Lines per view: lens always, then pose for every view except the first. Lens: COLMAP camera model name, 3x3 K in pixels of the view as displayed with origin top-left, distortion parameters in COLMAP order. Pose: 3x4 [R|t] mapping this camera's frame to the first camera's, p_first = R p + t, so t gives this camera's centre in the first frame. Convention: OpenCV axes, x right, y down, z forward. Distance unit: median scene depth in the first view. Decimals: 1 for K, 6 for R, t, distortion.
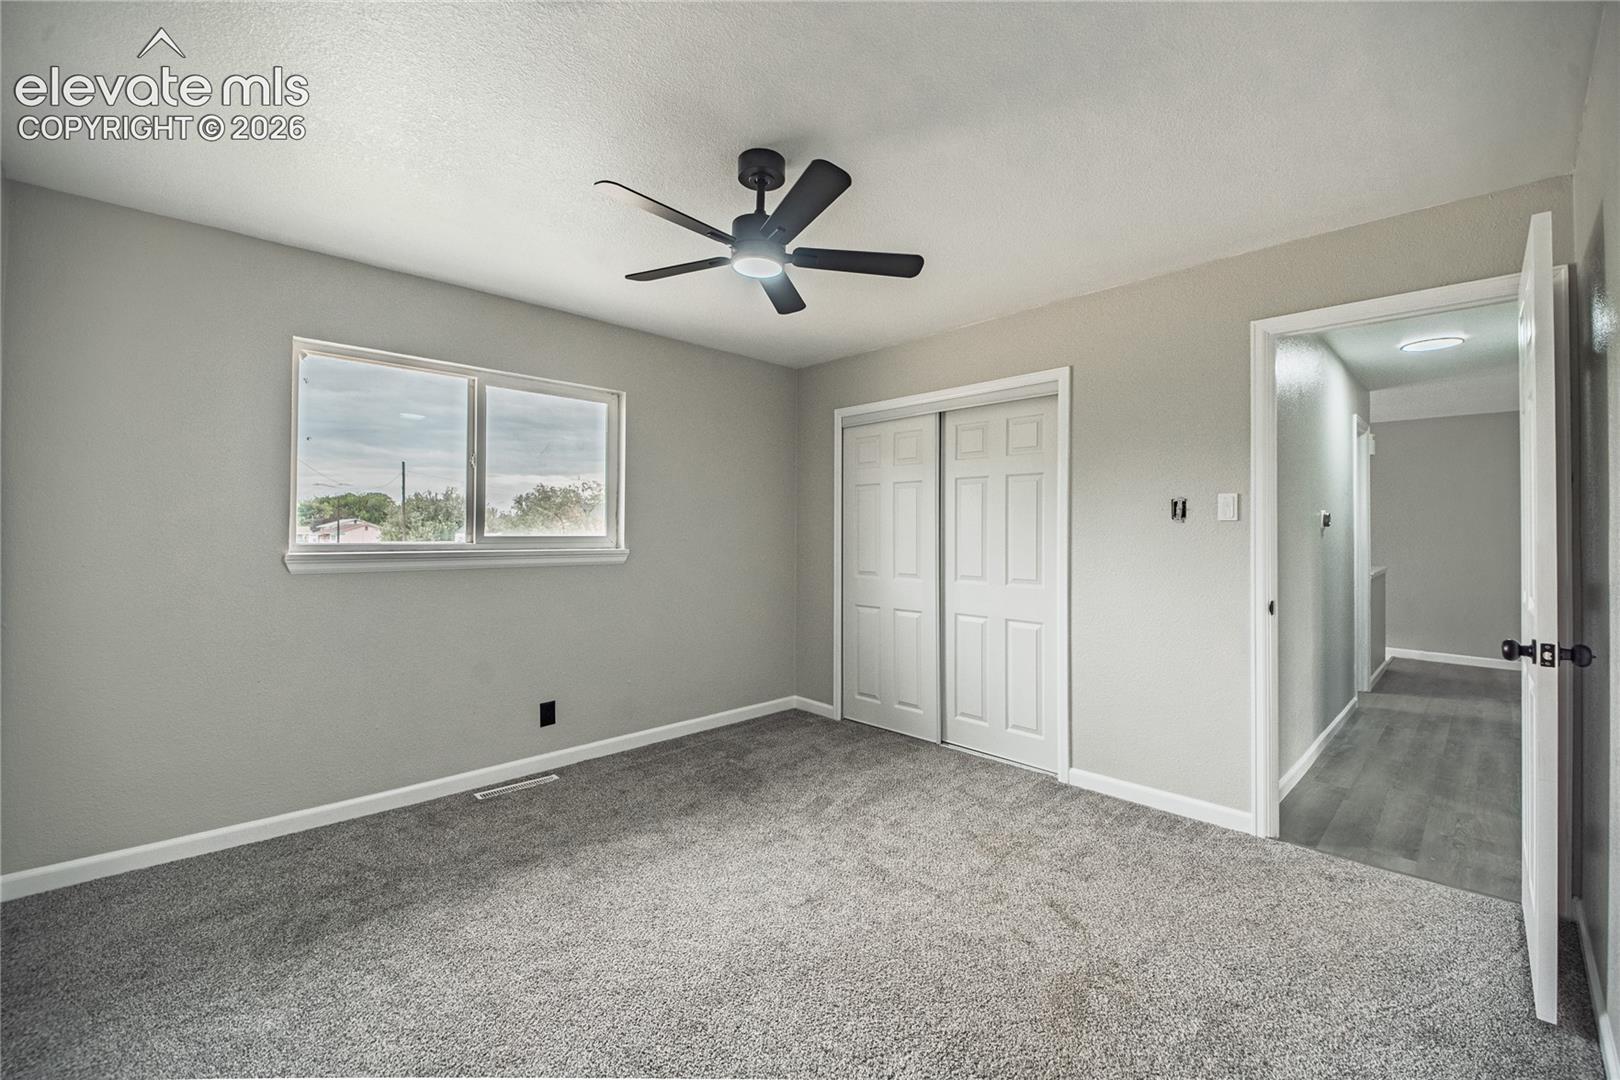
lens RADIAL K [[675.4, 0, 809.6], [0, 675.4, 528.1], [0, 0, 1]] dist [0.001199, 0.000016]
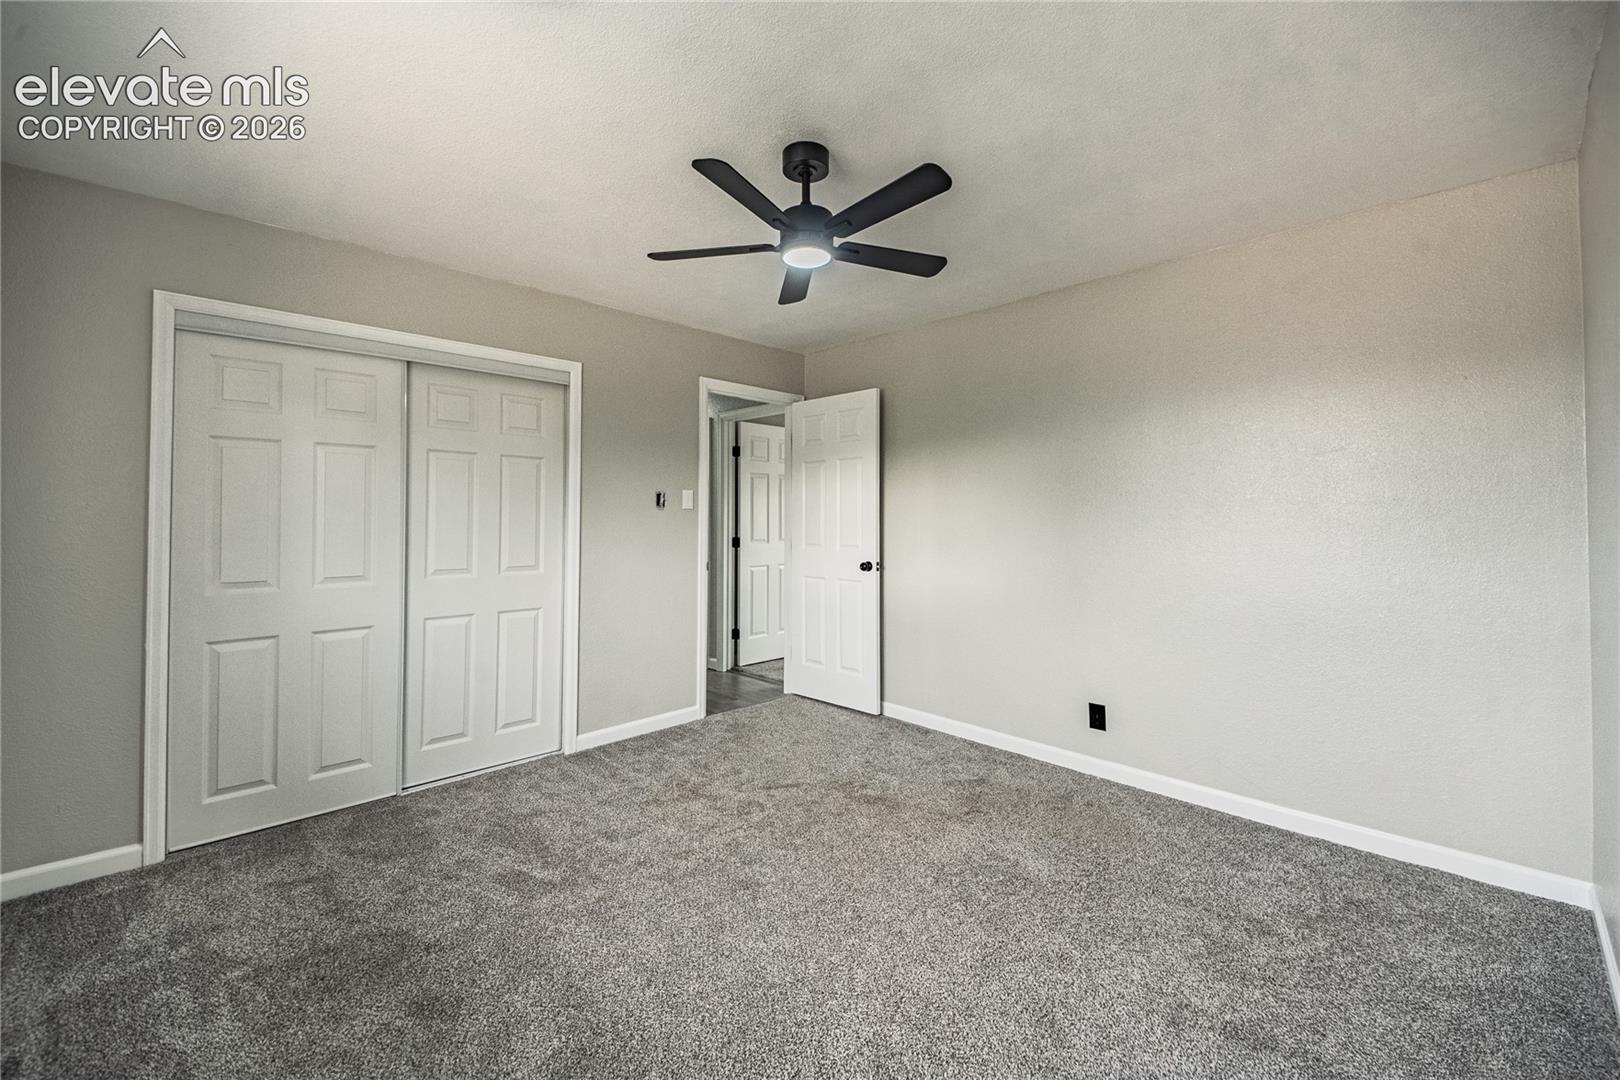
lens RADIAL K [[653.9, 0, 827.4], [0, 653.9, 514.5], [0, 0, 1]] dist [-0.000023, -0.000253]
pose [[-0.040288, 0.008736, 0.999150, -0.649556], [-0.004065, 0.999952, -0.008907, 0.009698], [-0.999180, -0.004420, -0.040251, 0.624775]]
